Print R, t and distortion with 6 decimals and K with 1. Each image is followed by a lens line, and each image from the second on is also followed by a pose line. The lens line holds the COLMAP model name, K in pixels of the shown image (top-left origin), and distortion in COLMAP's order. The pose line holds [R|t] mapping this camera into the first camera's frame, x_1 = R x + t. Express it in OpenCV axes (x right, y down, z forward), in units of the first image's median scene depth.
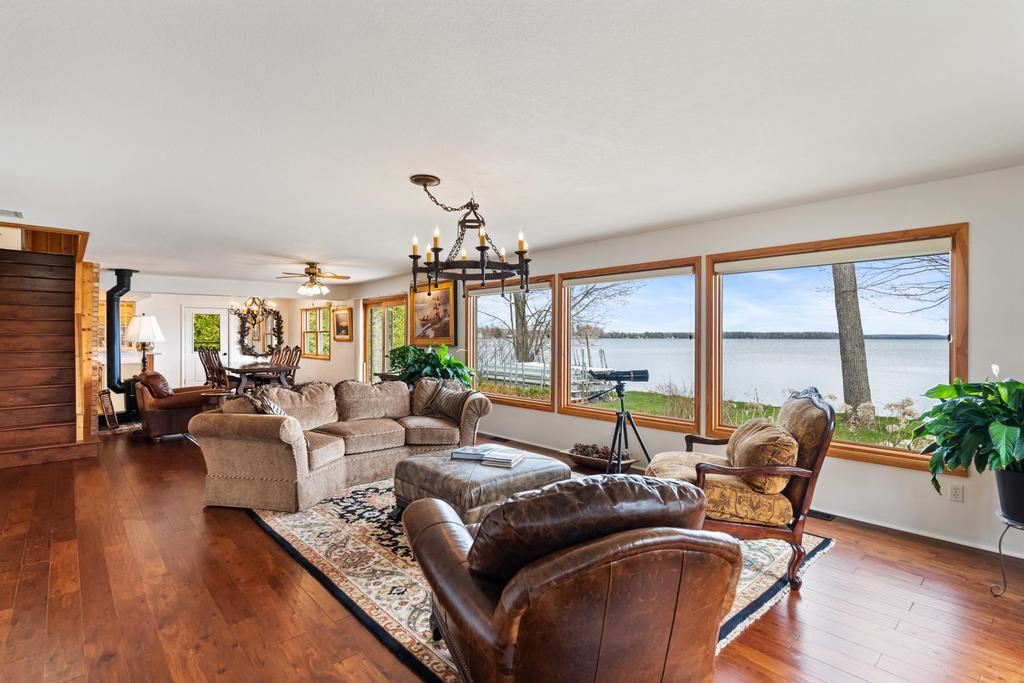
lens RADIAL K [[501.1, 0, 503.2], [0, 501.1, 336.6], [0, 0, 1]] dist [0.015738, -0.000601]
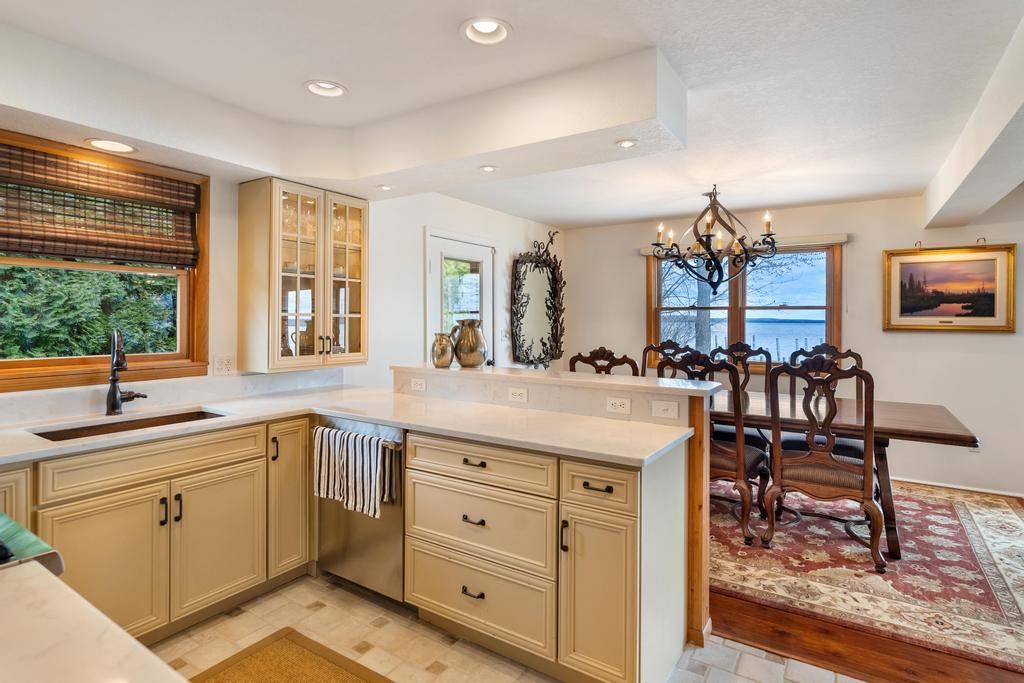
lens RADIAL K [[524.0, 0, 507.8], [0, 524.0, 317.2], [0, 0, 1]] dist [-0.002968, -0.000788]
pose [[0.963766, 0.006803, 0.266662, -0.873727], [-0.005746, 0.999972, -0.004743, 0.001762], [-0.266687, 0.003039, 0.963778, 0.812371]]
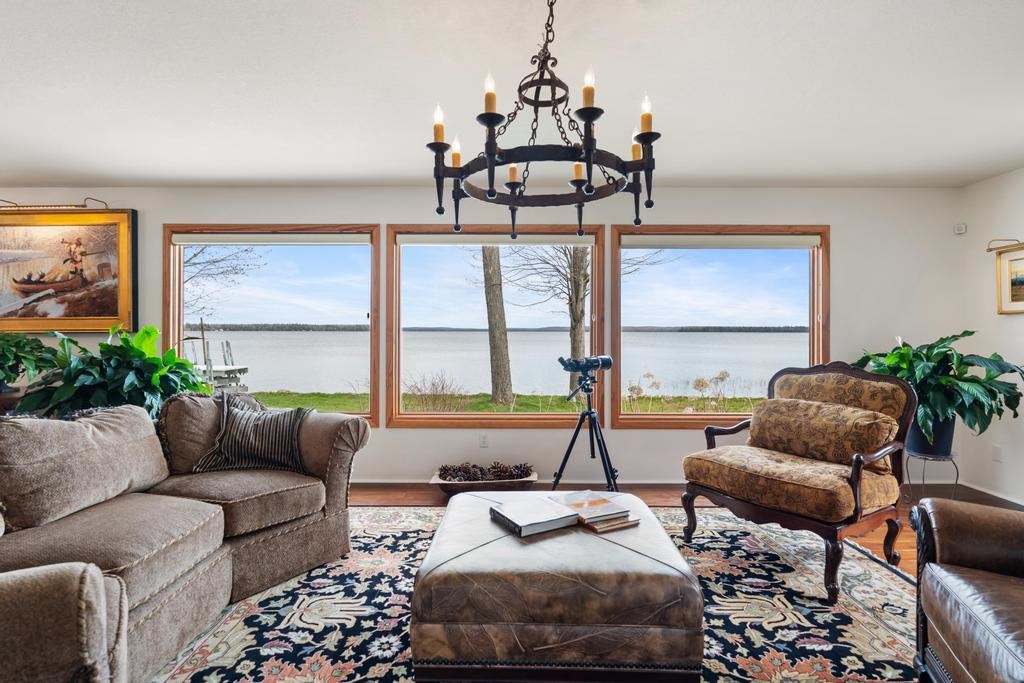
lens RADIAL K [[524.0, 0, 511.3], [0, 524.0, 330.3], [0, 0, 1]] dist [-0.002968, -0.000788]
pose [[0.666591, 0.000886, 0.745423, -0.202881], [-0.002574, 0.999996, 0.001114, 0.012040], [-0.745419, -0.002661, 0.666591, 0.263508]]
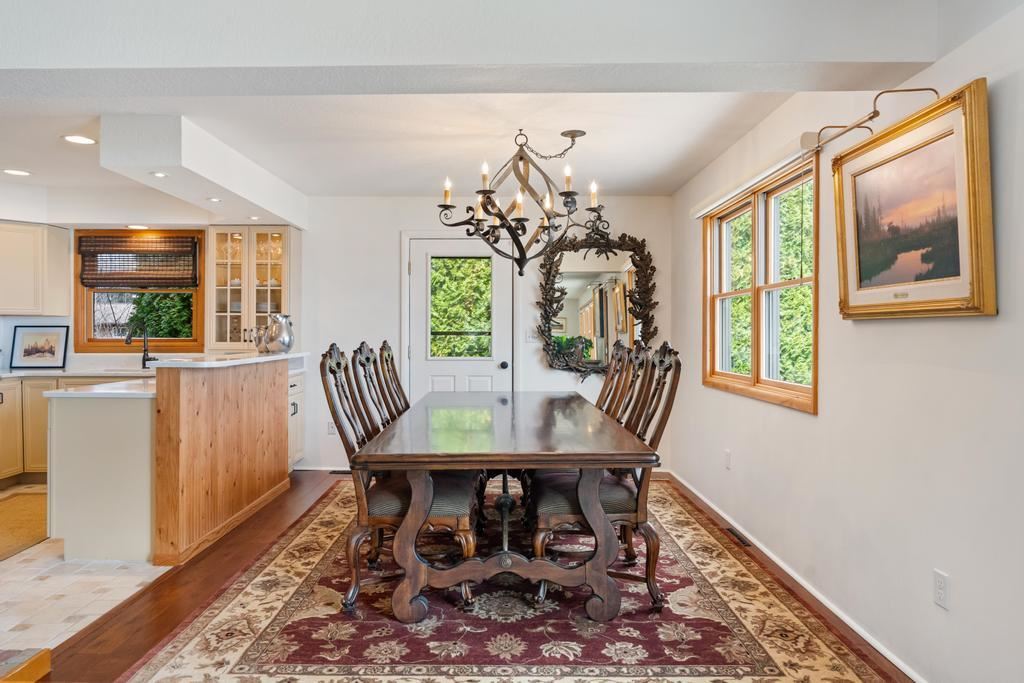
lens RADIAL K [[677.7, 0, 508.3], [0, 677.7, 336.1], [0, 0, 1]] dist [0.002642, -0.002268]
pose [[0.756593, 0.003017, -0.653879, -0.314583], [-0.000963, 0.999993, 0.003500, 0.016816], [0.653885, -0.002018, 0.756591, 0.857481]]
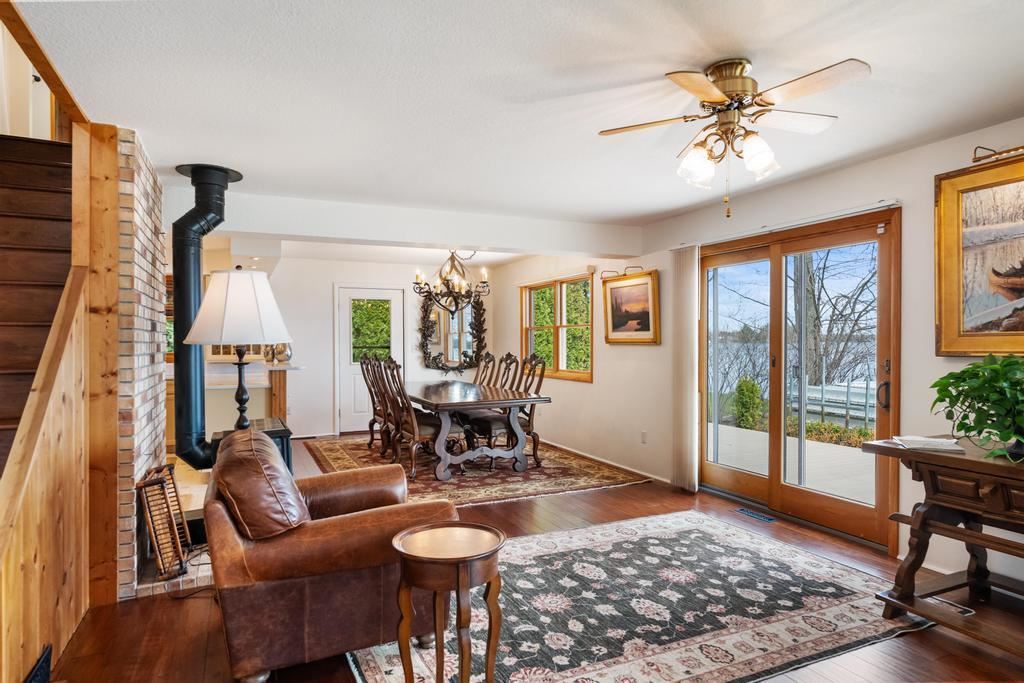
lens RADIAL K [[583.4, 0, 511.3], [0, 583.4, 348.7], [0, 0, 1]] dist [0.004444, 0.000511]
pose [[0.961941, 0.000689, -0.273258, -0.322320], [0.002986, 0.999911, 0.013034, 0.006907], [0.273242, -0.013354, 0.961853, 0.511443]]
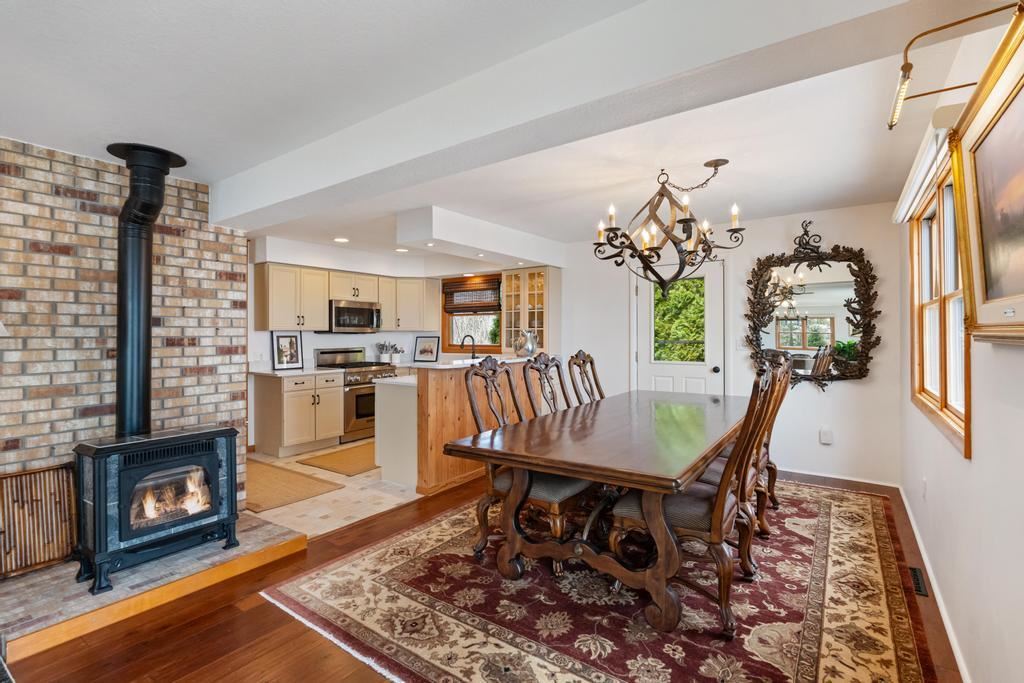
lens RADIAL K [[481.7, 0, 507.0], [0, 481.7, 331.2], [0, 0, 1]] dist [-0.002398, 0.000720]
pose [[0.238497, -0.008328, -0.971108, -0.277893], [0.004166, 0.999963, -0.007552, 0.007142], [0.971134, -0.002245, 0.238523, 0.994675]]
